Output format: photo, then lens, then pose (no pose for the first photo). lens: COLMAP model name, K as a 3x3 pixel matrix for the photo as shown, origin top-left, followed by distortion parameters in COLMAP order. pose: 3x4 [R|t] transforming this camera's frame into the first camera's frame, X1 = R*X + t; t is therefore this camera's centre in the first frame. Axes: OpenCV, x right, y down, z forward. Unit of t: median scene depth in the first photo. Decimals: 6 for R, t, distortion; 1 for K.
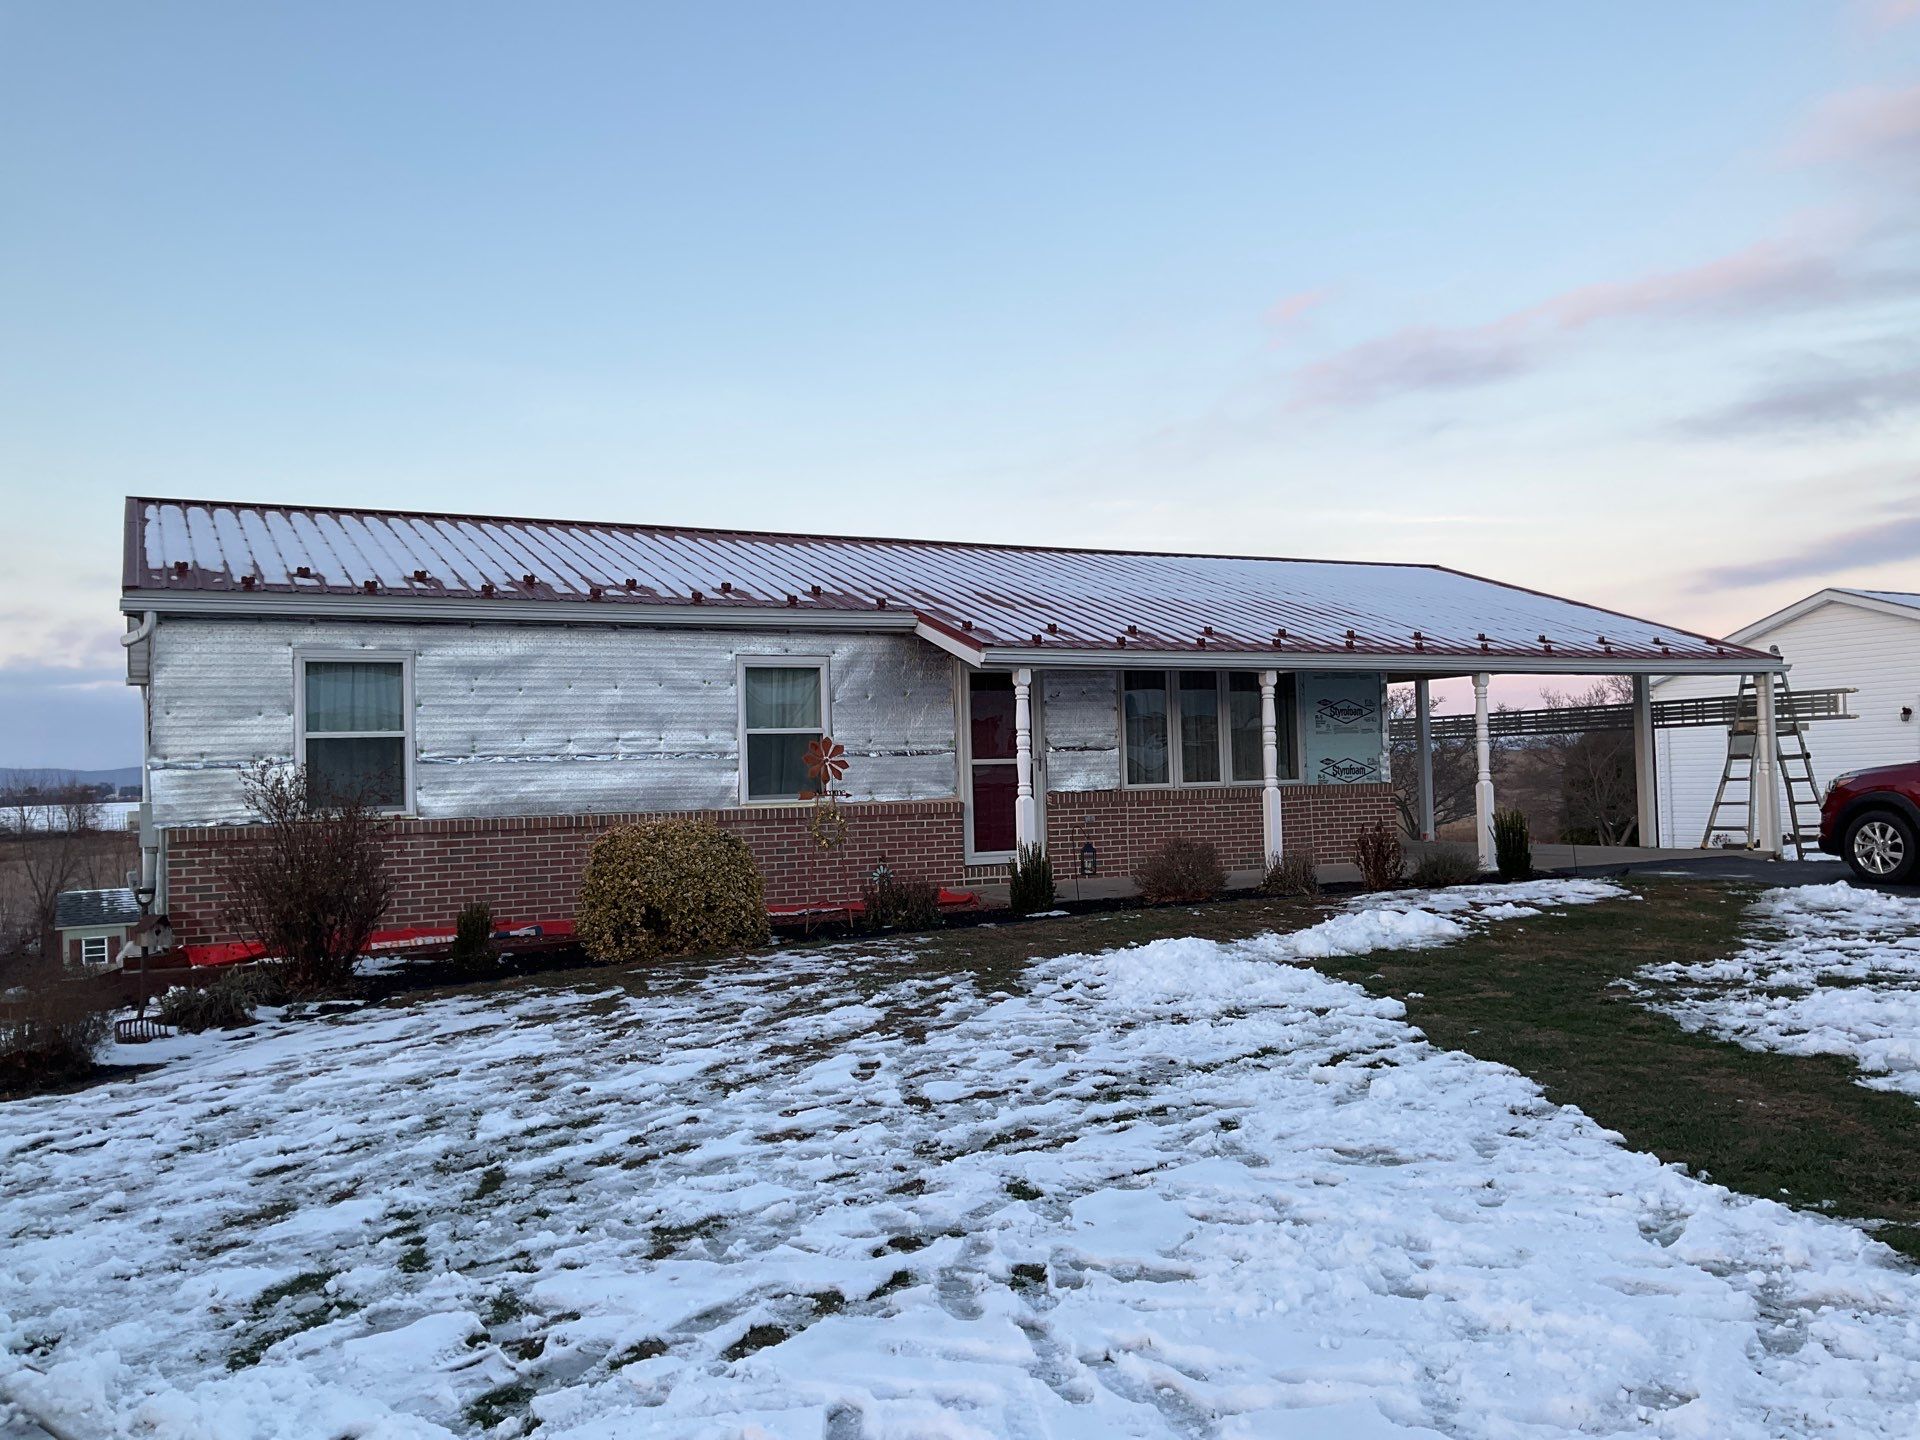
lens RADIAL K [[1592.4, 0, 960.4], [0, 1592.4, 722.5], [0, 0, 1]] dist [0.093472, -0.173587]
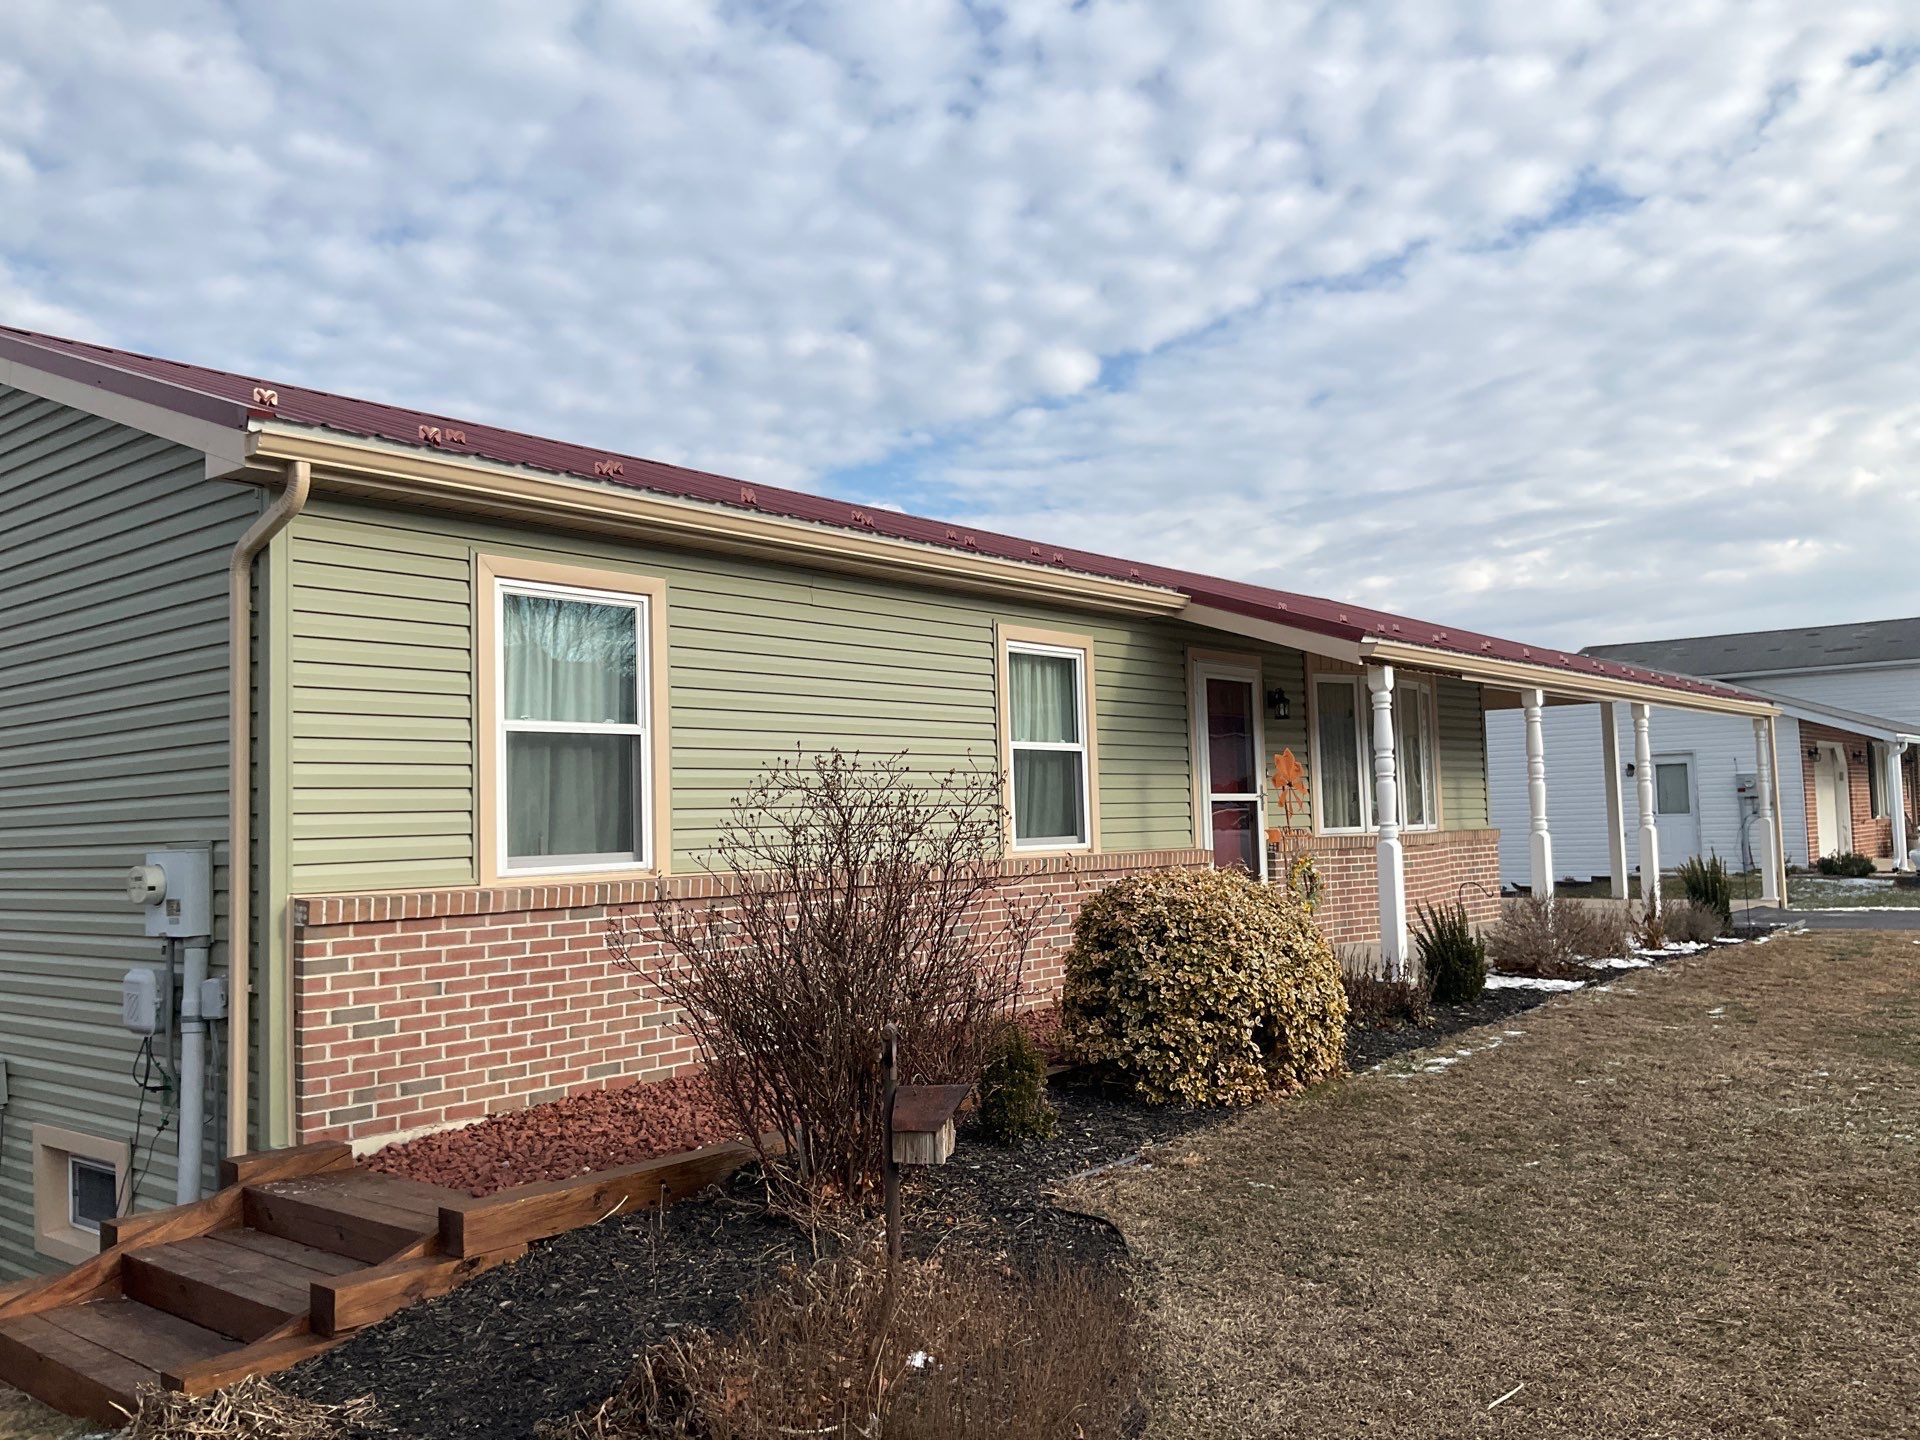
lens RADIAL K [[1592.4, 0, 971.9], [0, 1592.4, 734.8], [0, 0, 1]] dist [0.093472, -0.173587]
pose [[0.915737, 0.025932, 0.400939, -0.431094], [-0.013431, 0.999333, -0.033958, 0.024862], [-0.401553, 0.025711, 0.915475, 0.386138]]
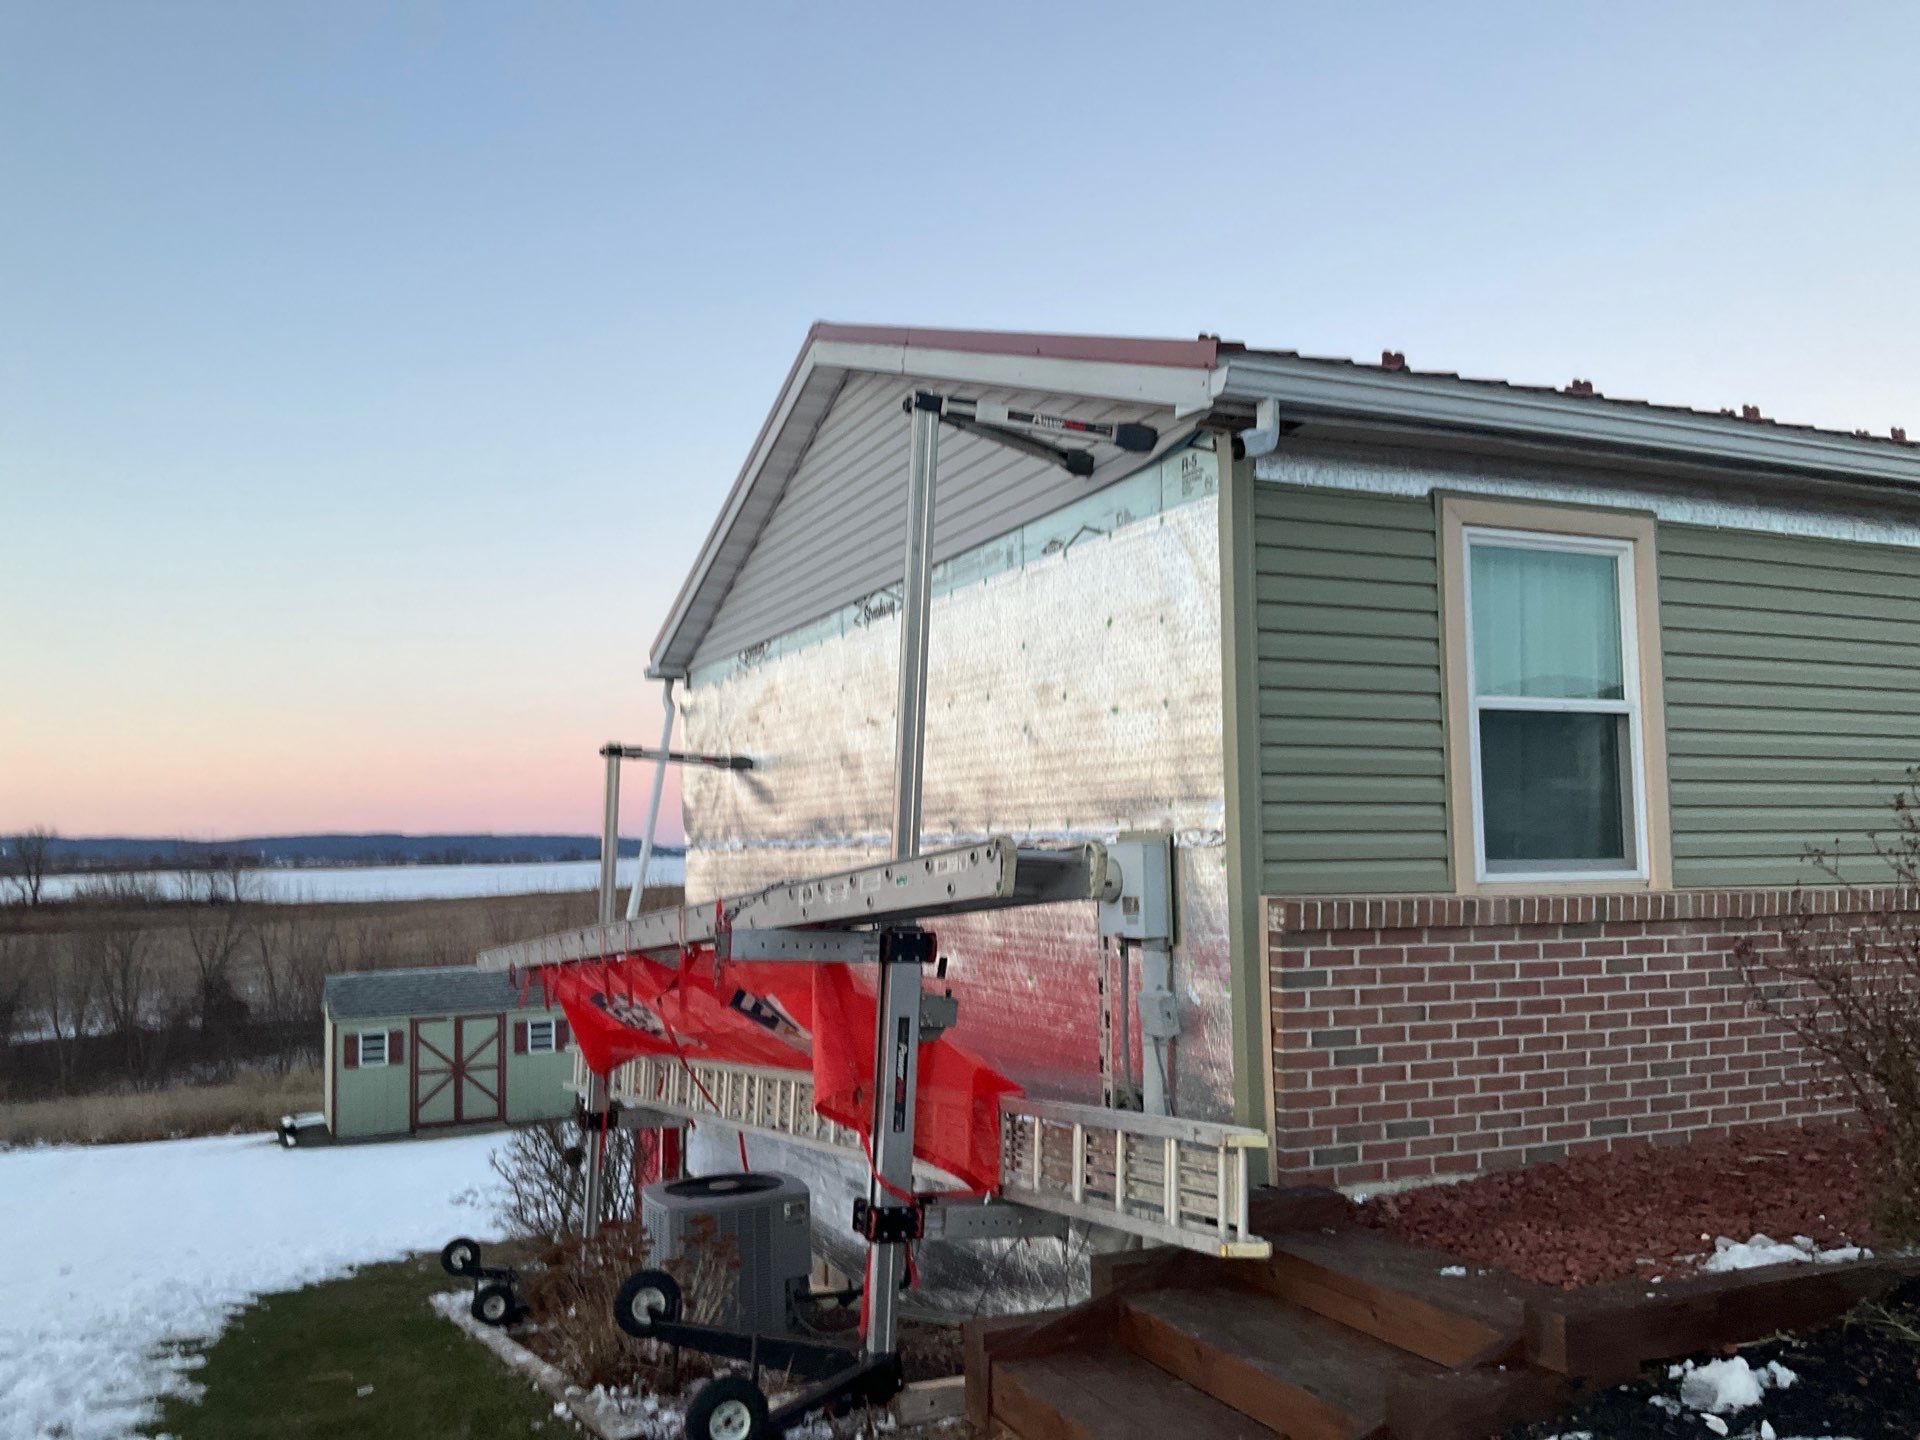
lens RADIAL K [[1592.4, 0, 959.6], [0, 1592.4, 716.9], [0, 0, 1]] dist [0.093472, -0.173587]
pose [[0.998531, 0.011119, -0.053037, -0.476465], [-0.013960, 0.998470, -0.053504, 0.034979], [0.052361, 0.054166, 0.997158, 0.475898]]
